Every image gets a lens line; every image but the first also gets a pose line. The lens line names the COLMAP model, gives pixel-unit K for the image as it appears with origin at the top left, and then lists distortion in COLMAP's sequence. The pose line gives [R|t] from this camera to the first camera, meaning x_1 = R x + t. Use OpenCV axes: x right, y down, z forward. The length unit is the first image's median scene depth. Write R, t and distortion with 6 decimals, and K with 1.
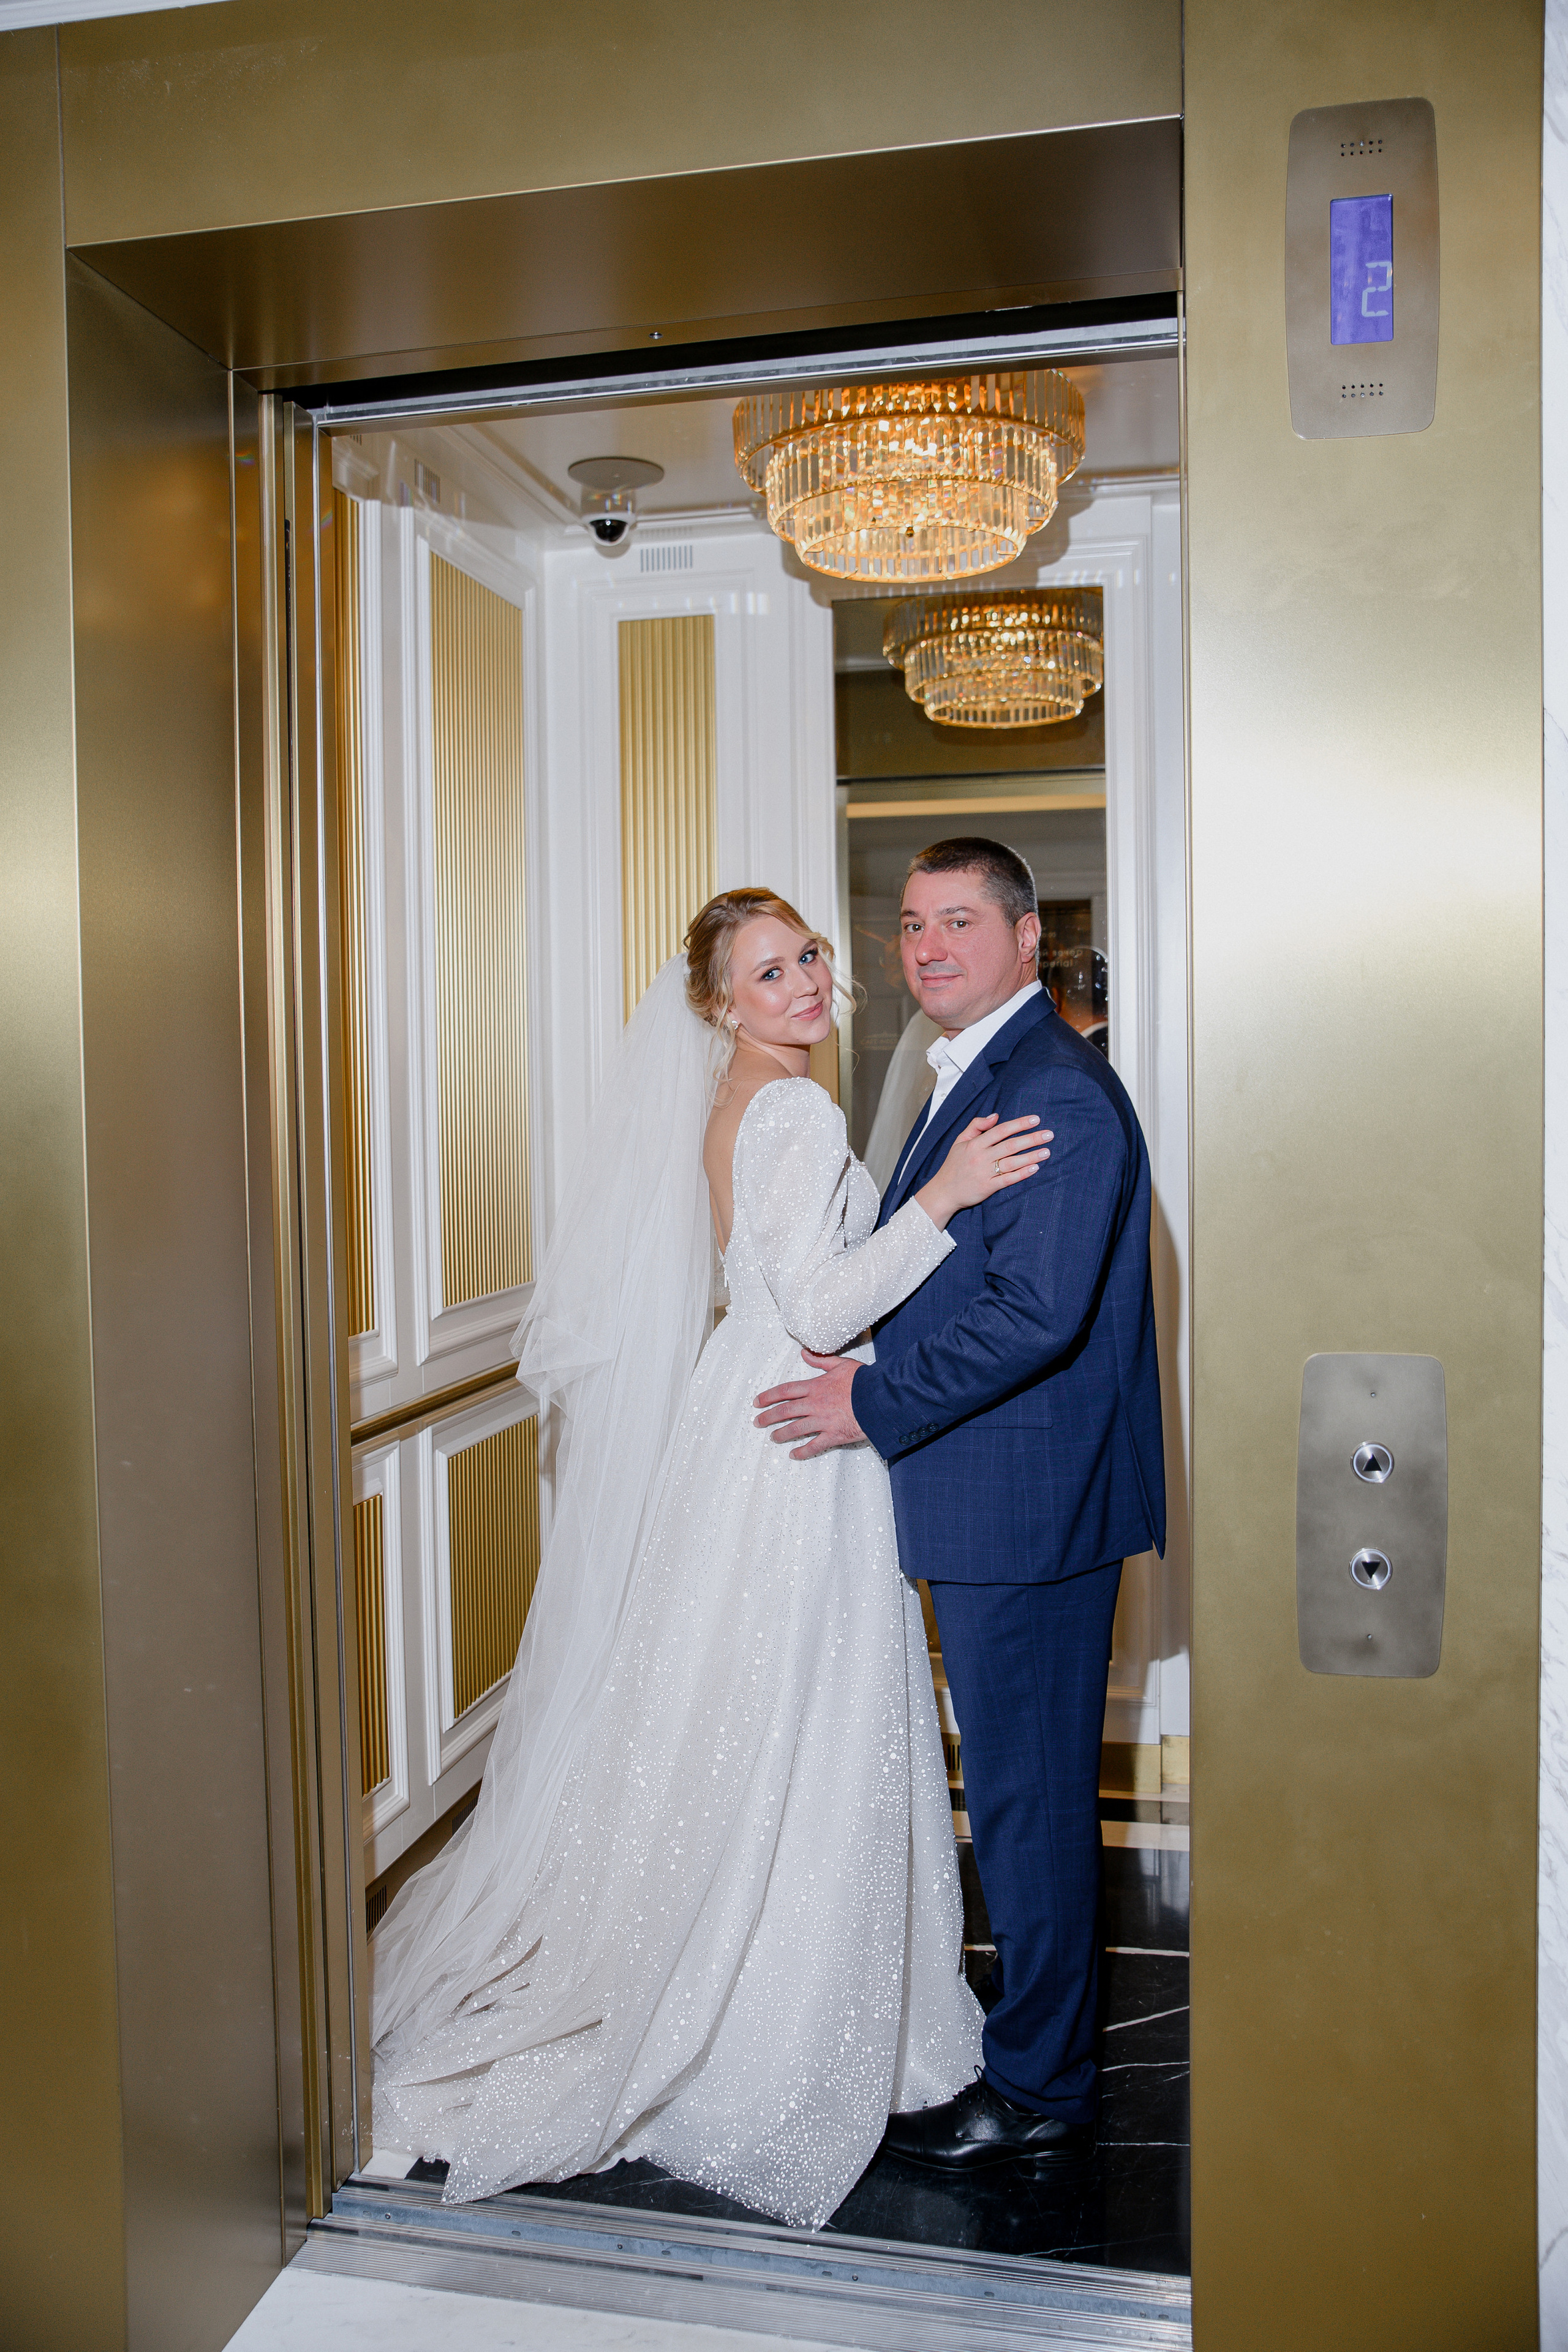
lens RADIAL K [[1976.2, 0, 750.9], [0, 1976.2, 1164.2], [0, 0, 1]] dist [-0.112161, 0.128456]
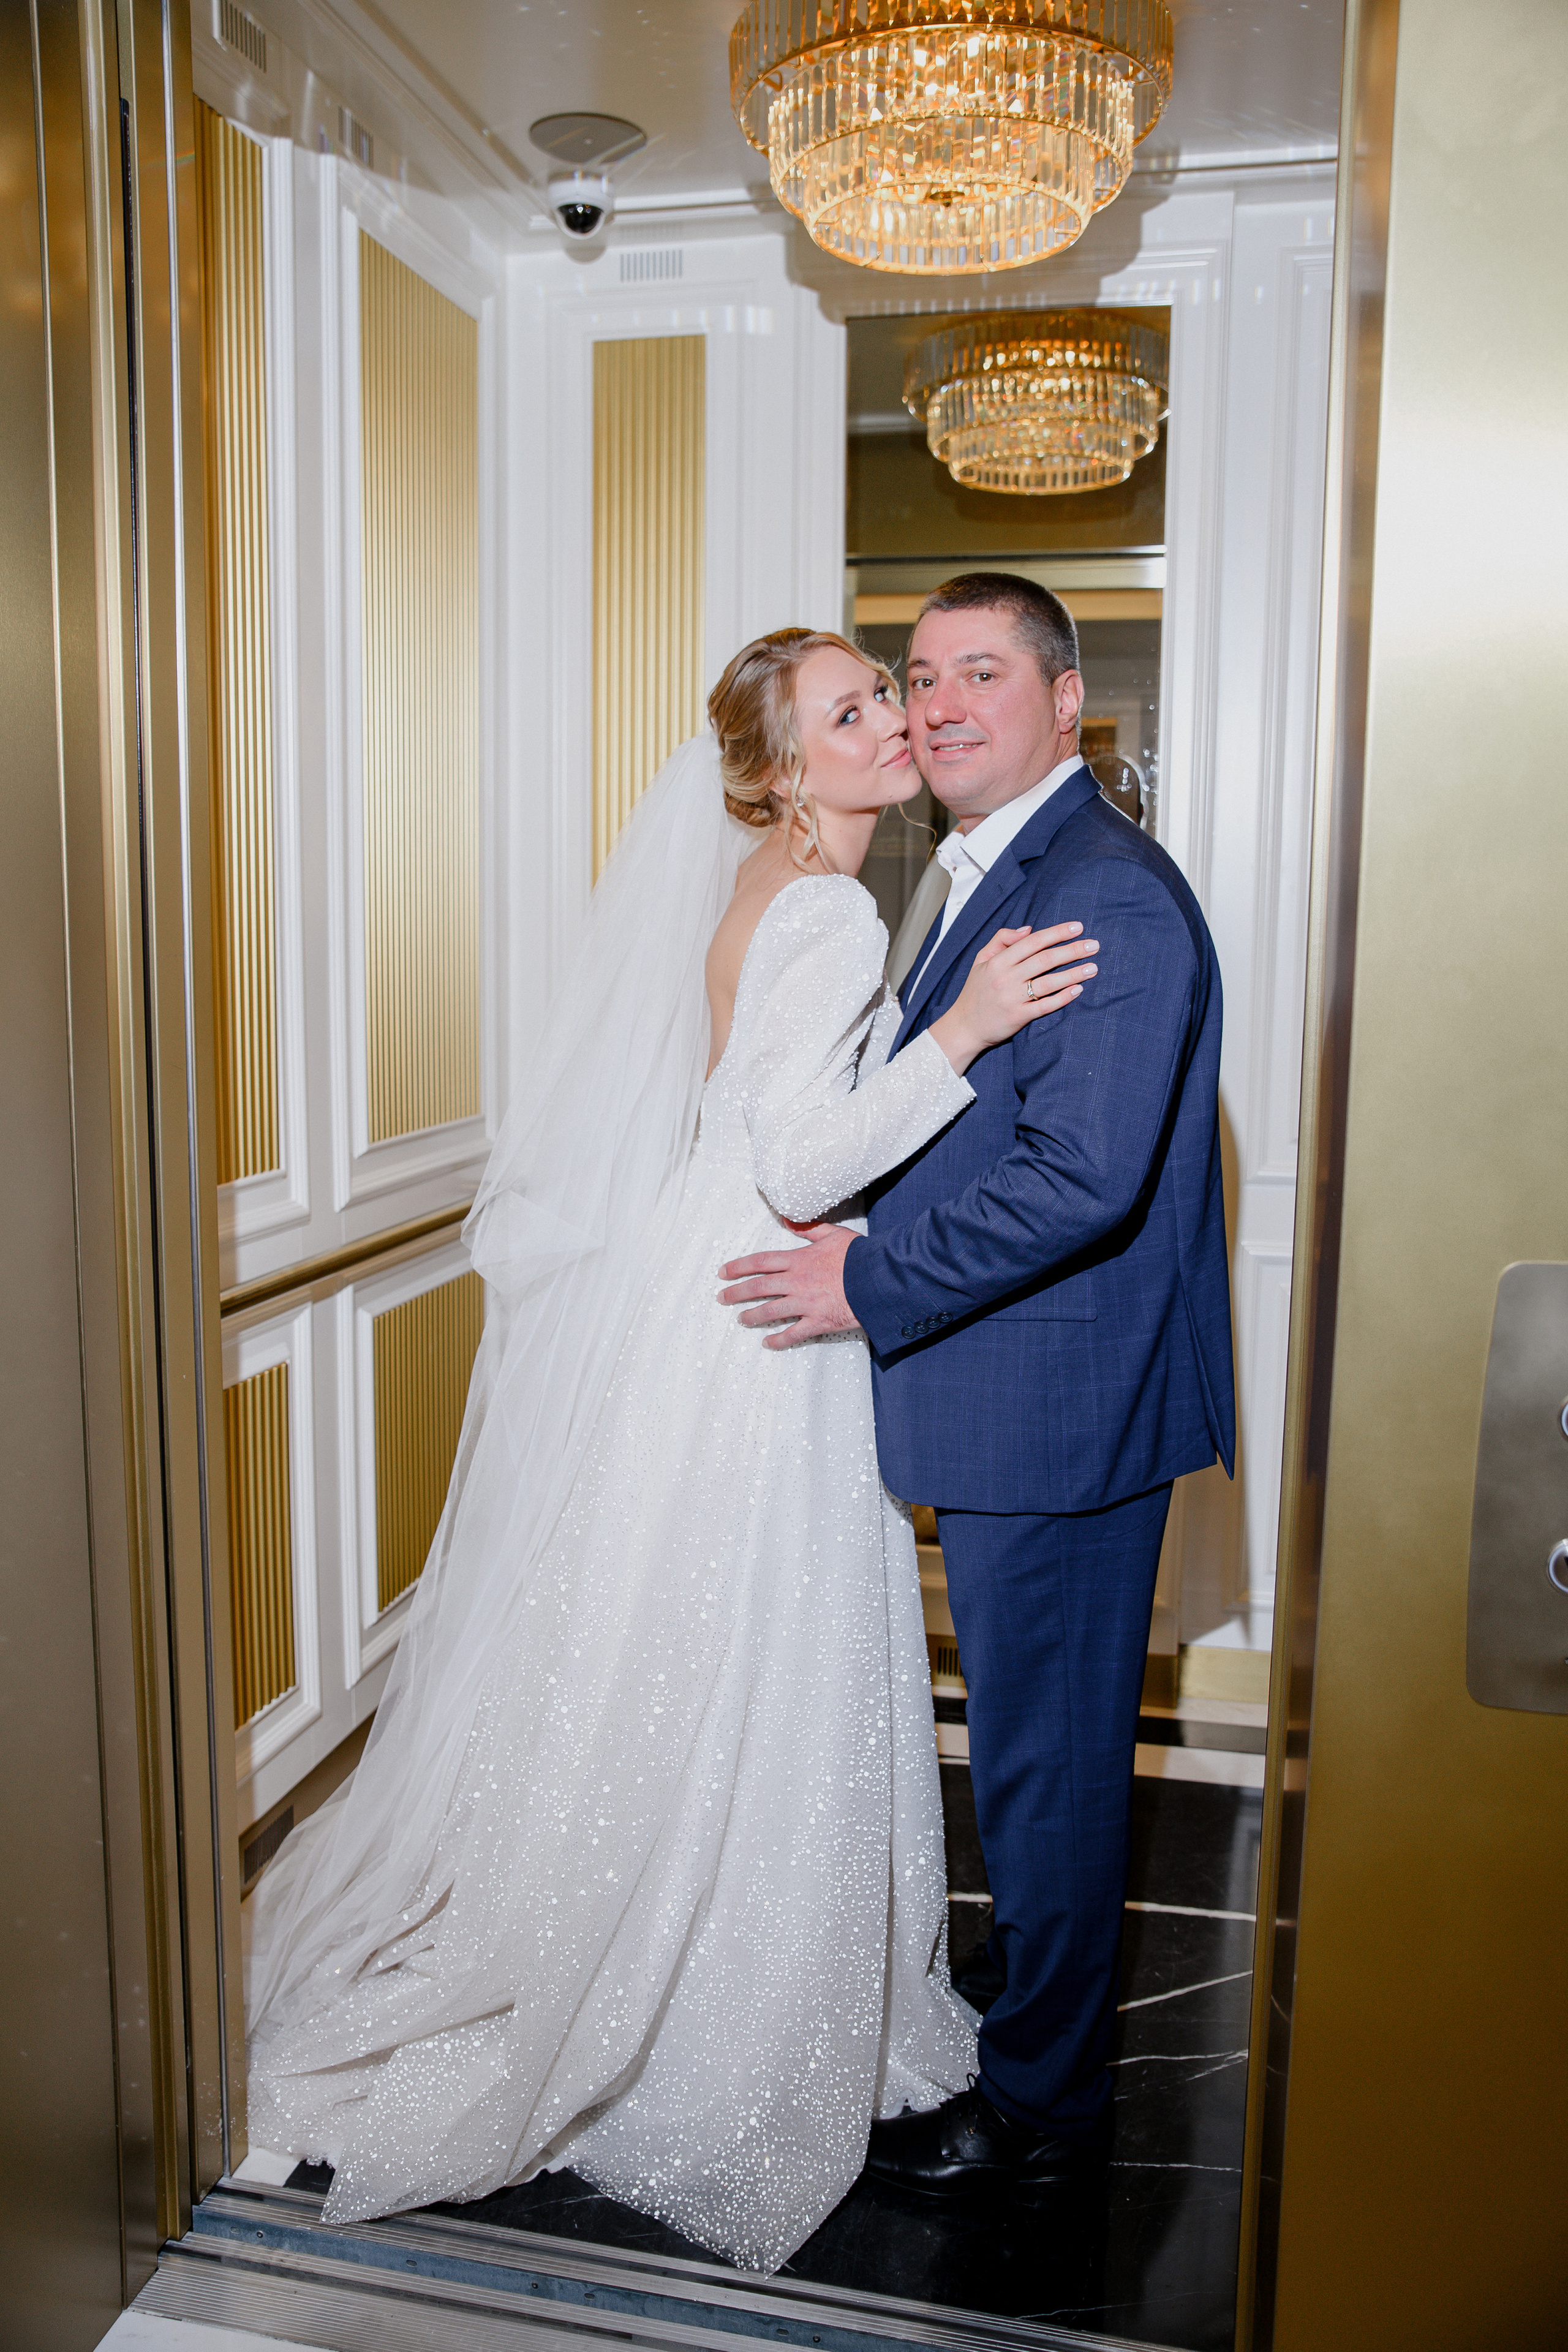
lens RADIAL K [[1976.2, 0, 750.9], [0, 1976.2, 1164.2], [0, 0, 1]] dist [-0.112161, 0.128456]
pose [[0.999661, 0.025617, 0.004714, 0.007543], [-0.025922, 0.996151, 0.083730, 0.006881], [-0.002551, -0.083824, 0.996477, 0.181698]]
